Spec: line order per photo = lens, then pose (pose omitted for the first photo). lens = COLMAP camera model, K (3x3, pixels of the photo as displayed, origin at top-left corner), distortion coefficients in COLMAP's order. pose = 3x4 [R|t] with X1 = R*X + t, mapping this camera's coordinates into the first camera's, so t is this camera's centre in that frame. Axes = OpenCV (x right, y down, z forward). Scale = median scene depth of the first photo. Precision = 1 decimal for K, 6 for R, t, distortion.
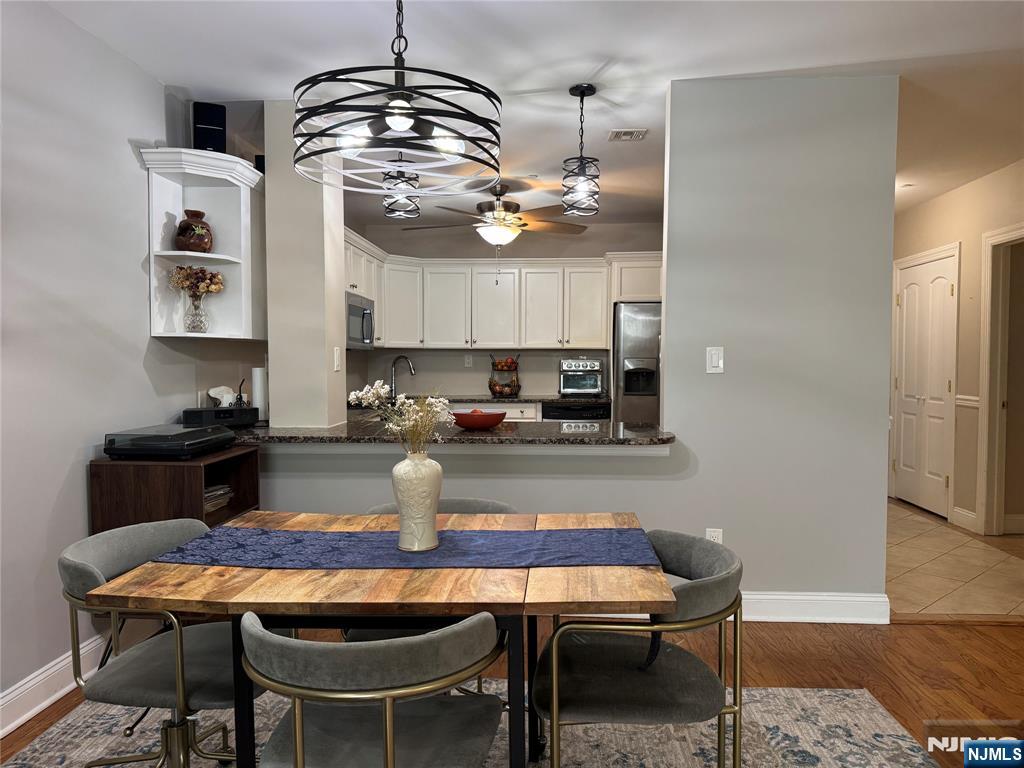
lens RADIAL K [[708.8, 0, 512.9], [0, 708.8, 391.3], [0, 0, 1]] dist [0.039648, -0.028291]
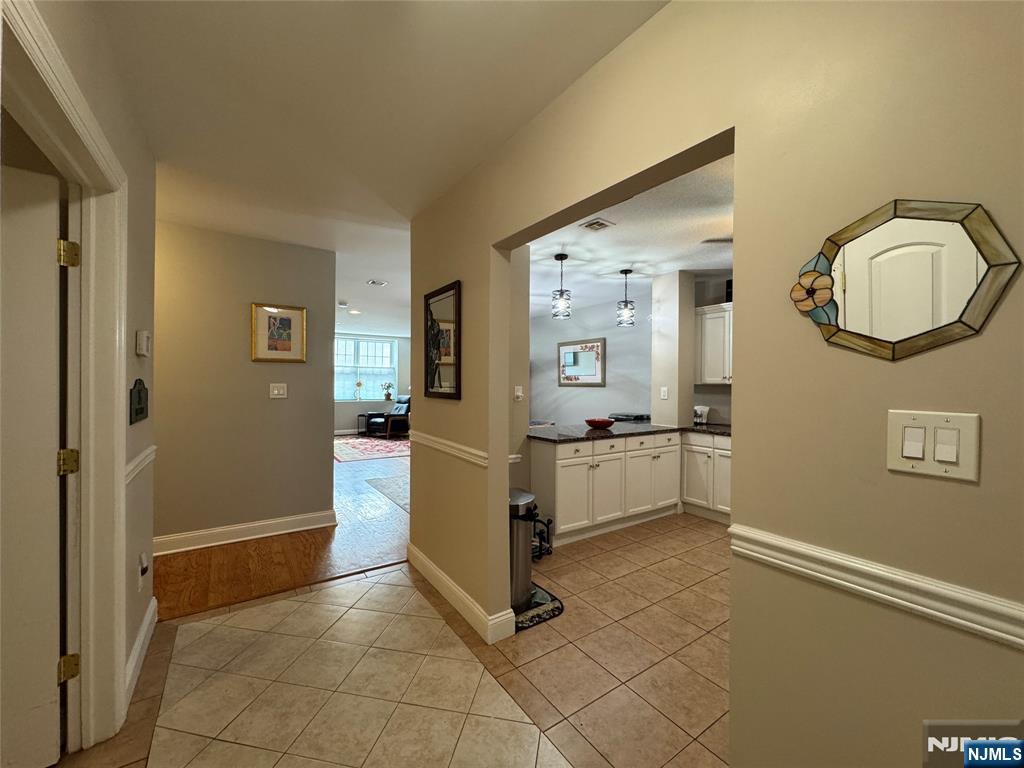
lens RADIAL K [[409.4, 0, 514.7], [0, 409.4, 379.8], [0, 0, 1]] dist [-0.001730, -0.000433]
pose [[-0.787346, -0.010675, -0.616419, 0.922407], [-0.036508, 0.998903, 0.029333, -0.117357], [0.615429, 0.045599, -0.786872, 1.894638]]
